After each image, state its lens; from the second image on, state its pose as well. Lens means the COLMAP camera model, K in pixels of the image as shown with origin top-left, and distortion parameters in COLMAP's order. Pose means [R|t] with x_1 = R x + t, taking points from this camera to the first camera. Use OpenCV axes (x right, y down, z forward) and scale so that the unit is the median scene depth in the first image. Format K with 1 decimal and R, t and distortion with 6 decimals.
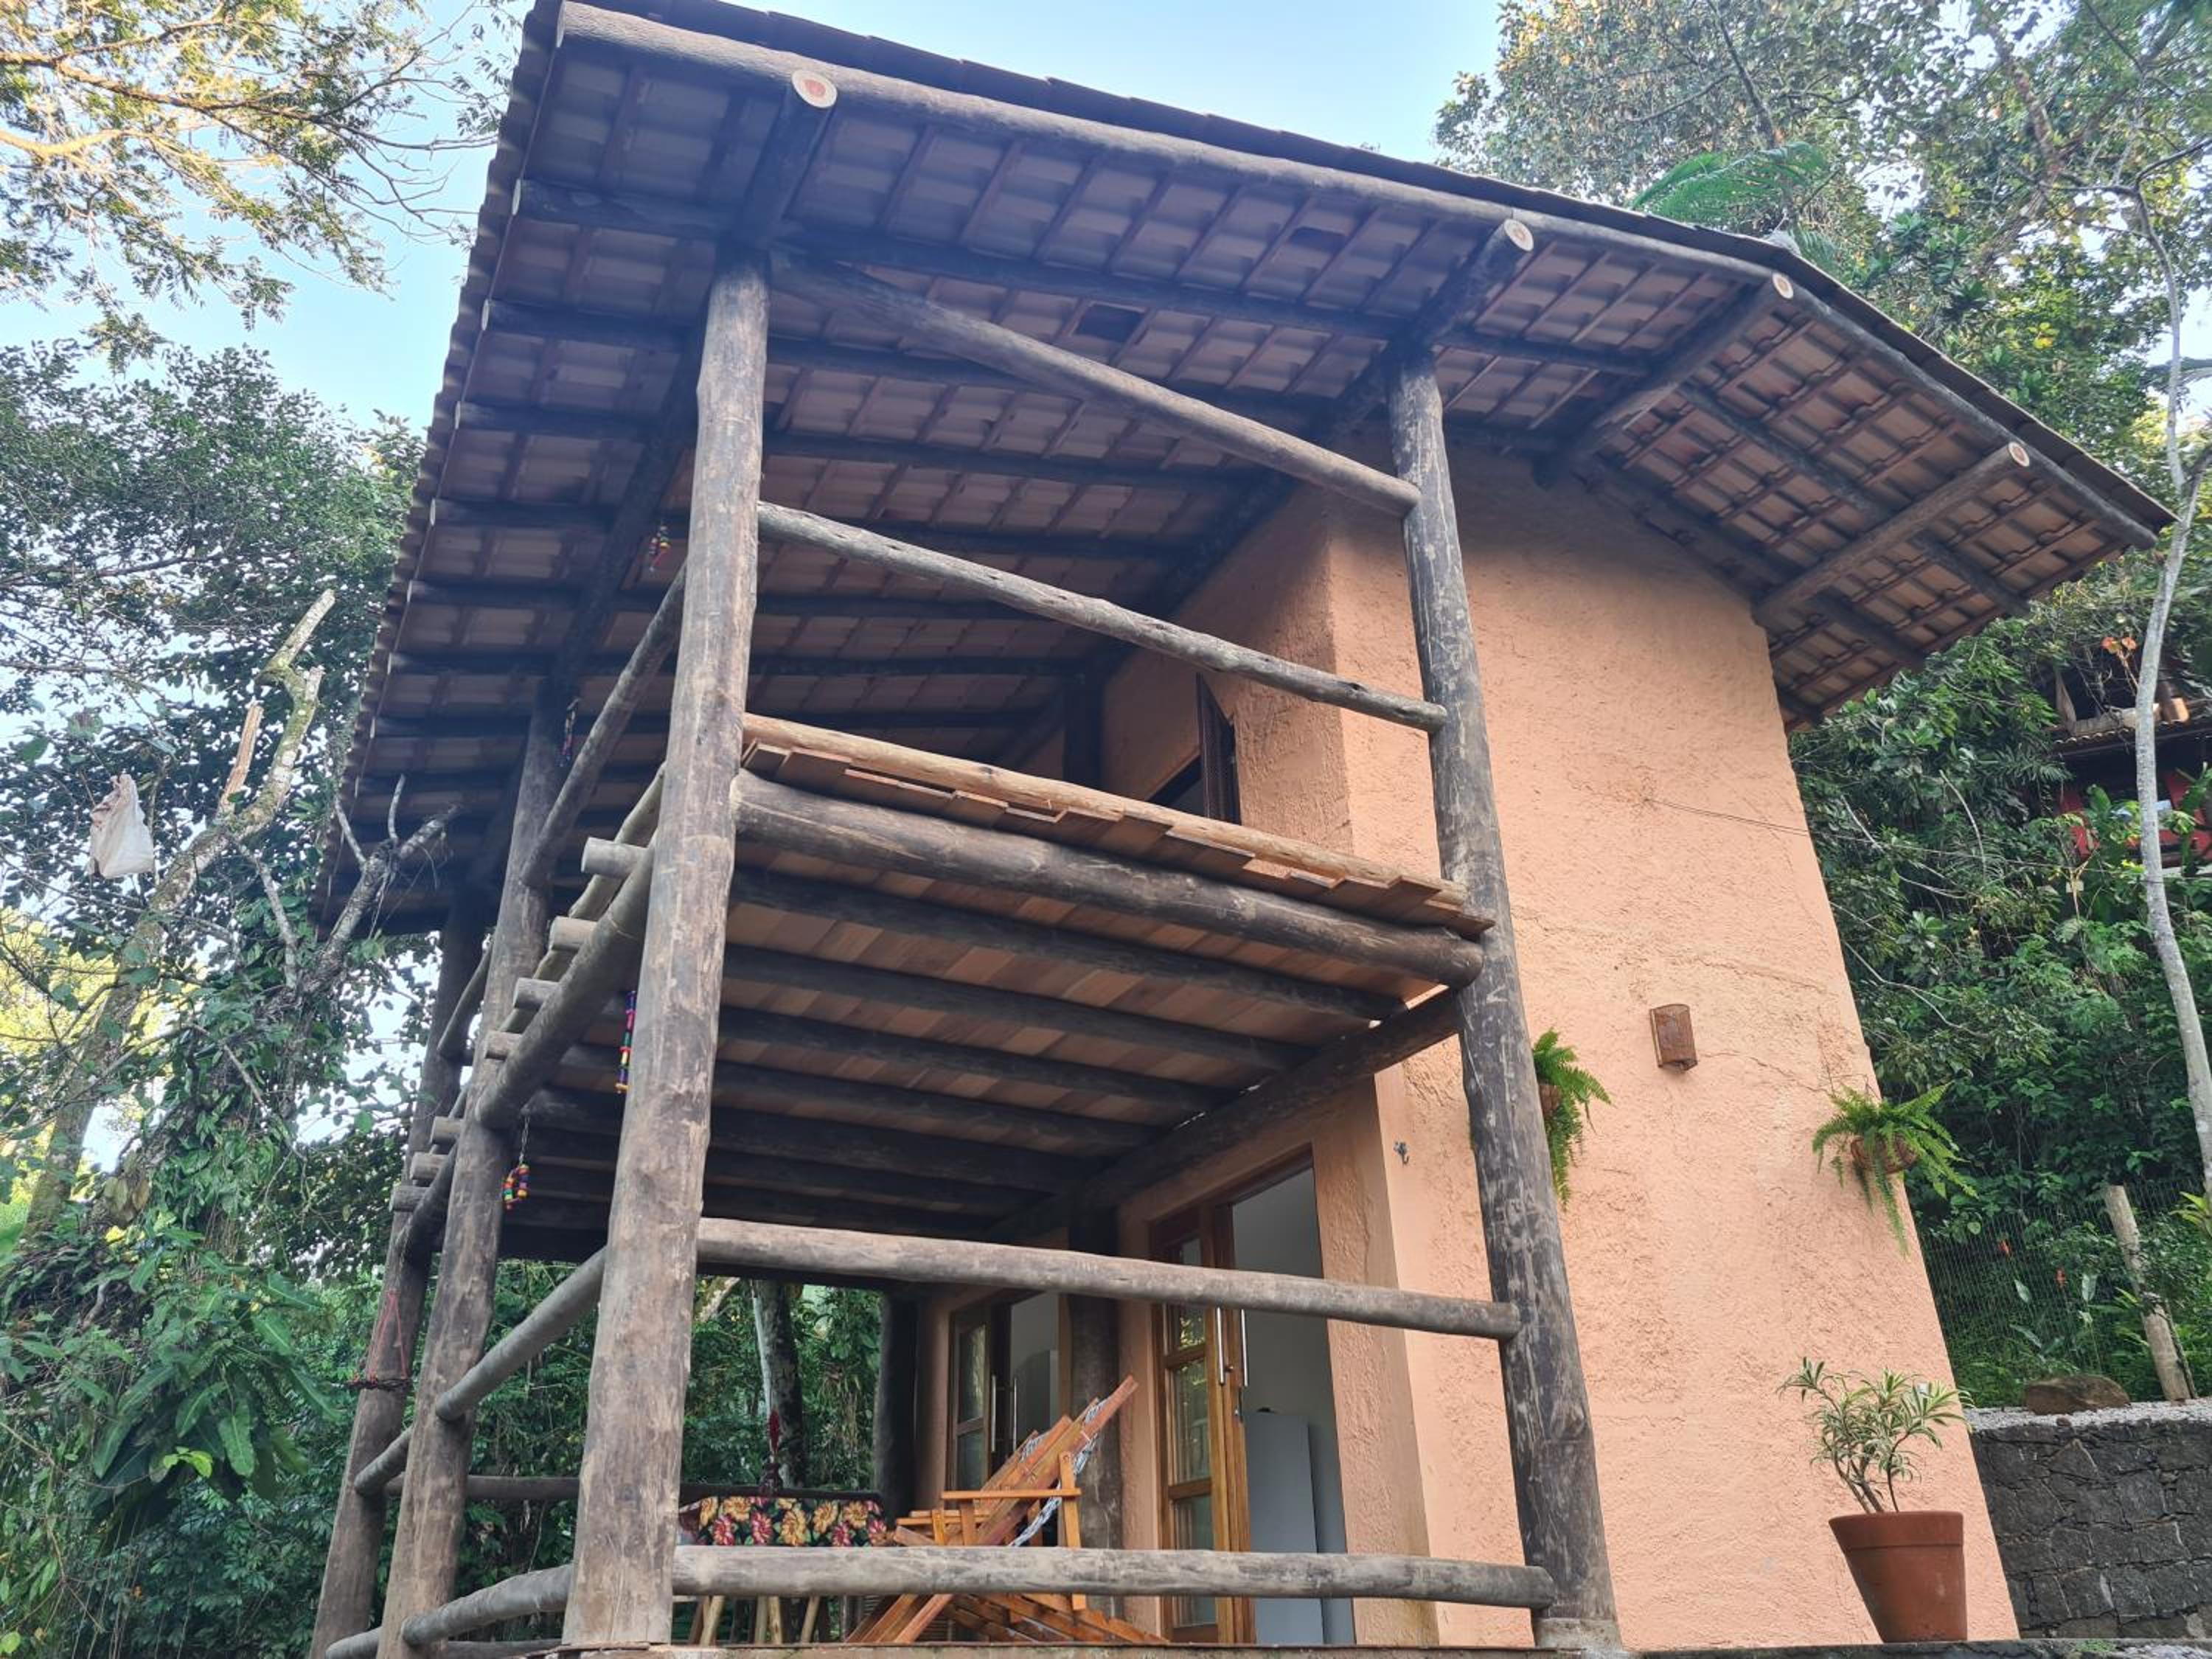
lens RADIAL K [[1642.2, 0, 1103.6], [0, 1642.2, 827.4], [0, 0, 1]] dist [0.051246, 0.003559]
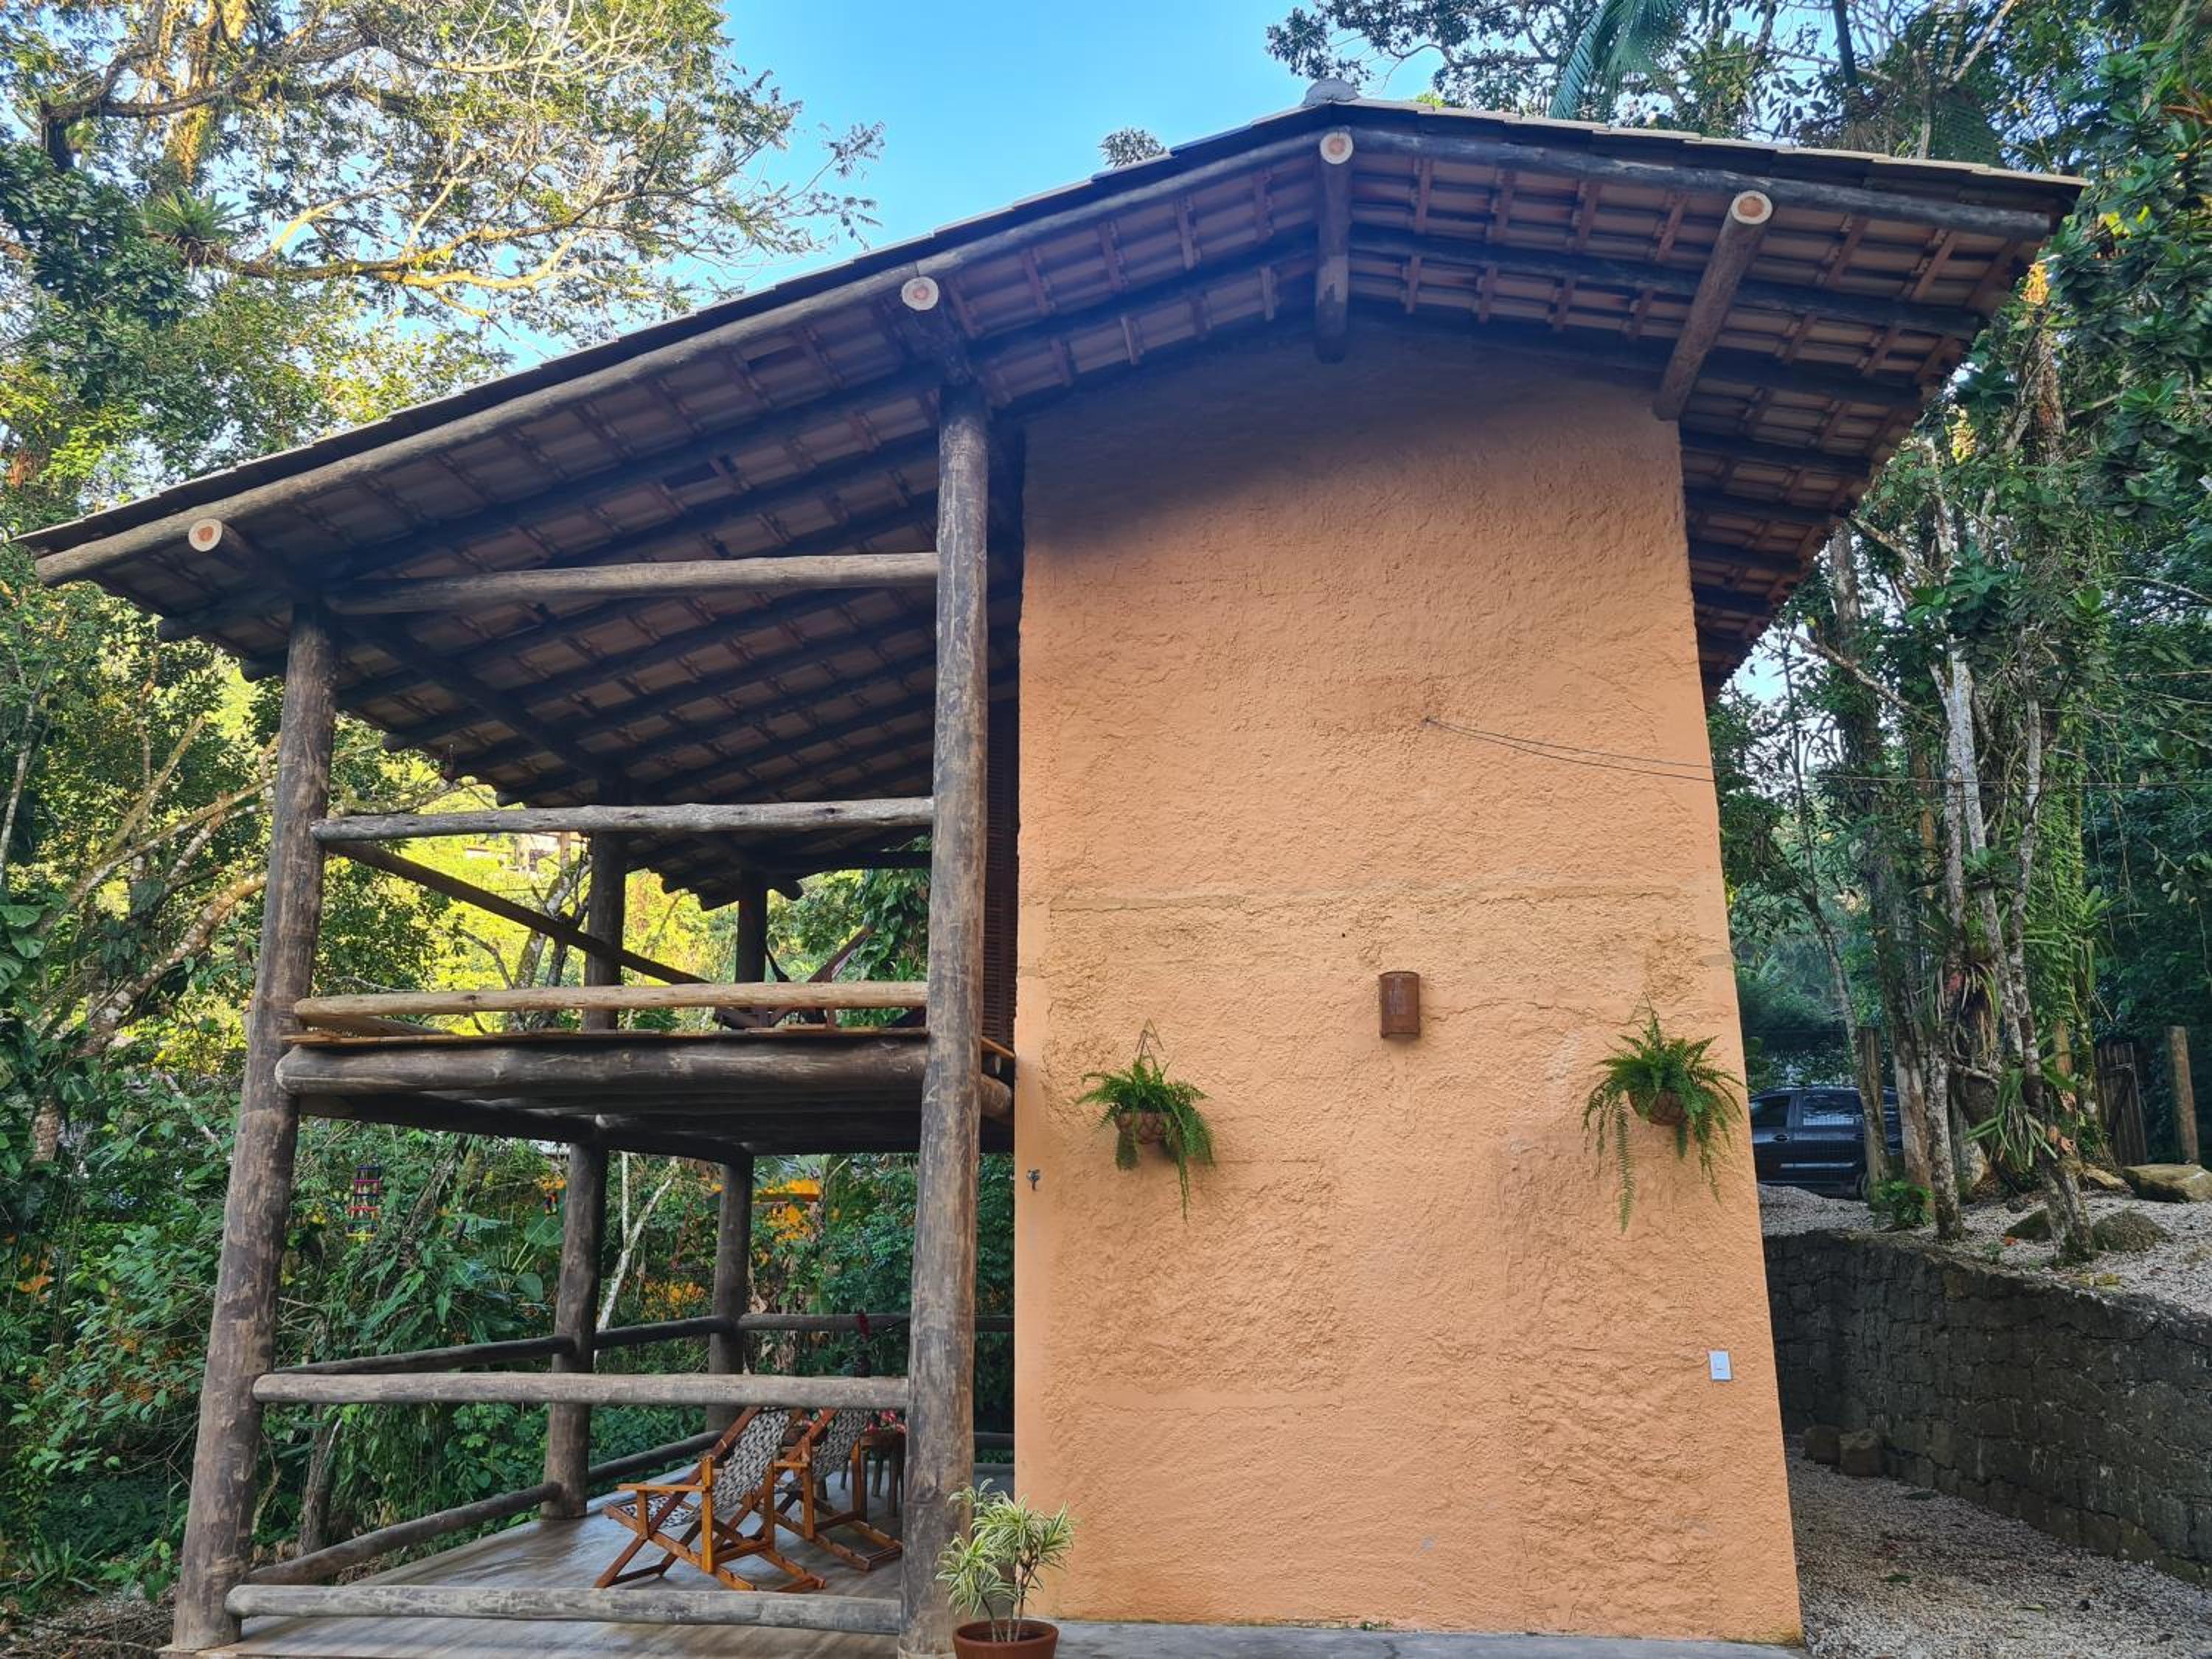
lens RADIAL K [[1642.2, 0, 1107.4], [0, 1642.2, 834.1], [0, 0, 1]] dist [0.051246, 0.003559]
pose [[0.789089, -0.130502, -0.600256, 0.802284], [0.270078, 0.951364, 0.148204, -0.153164], [0.551721, -0.279062, 0.785957, 0.193240]]
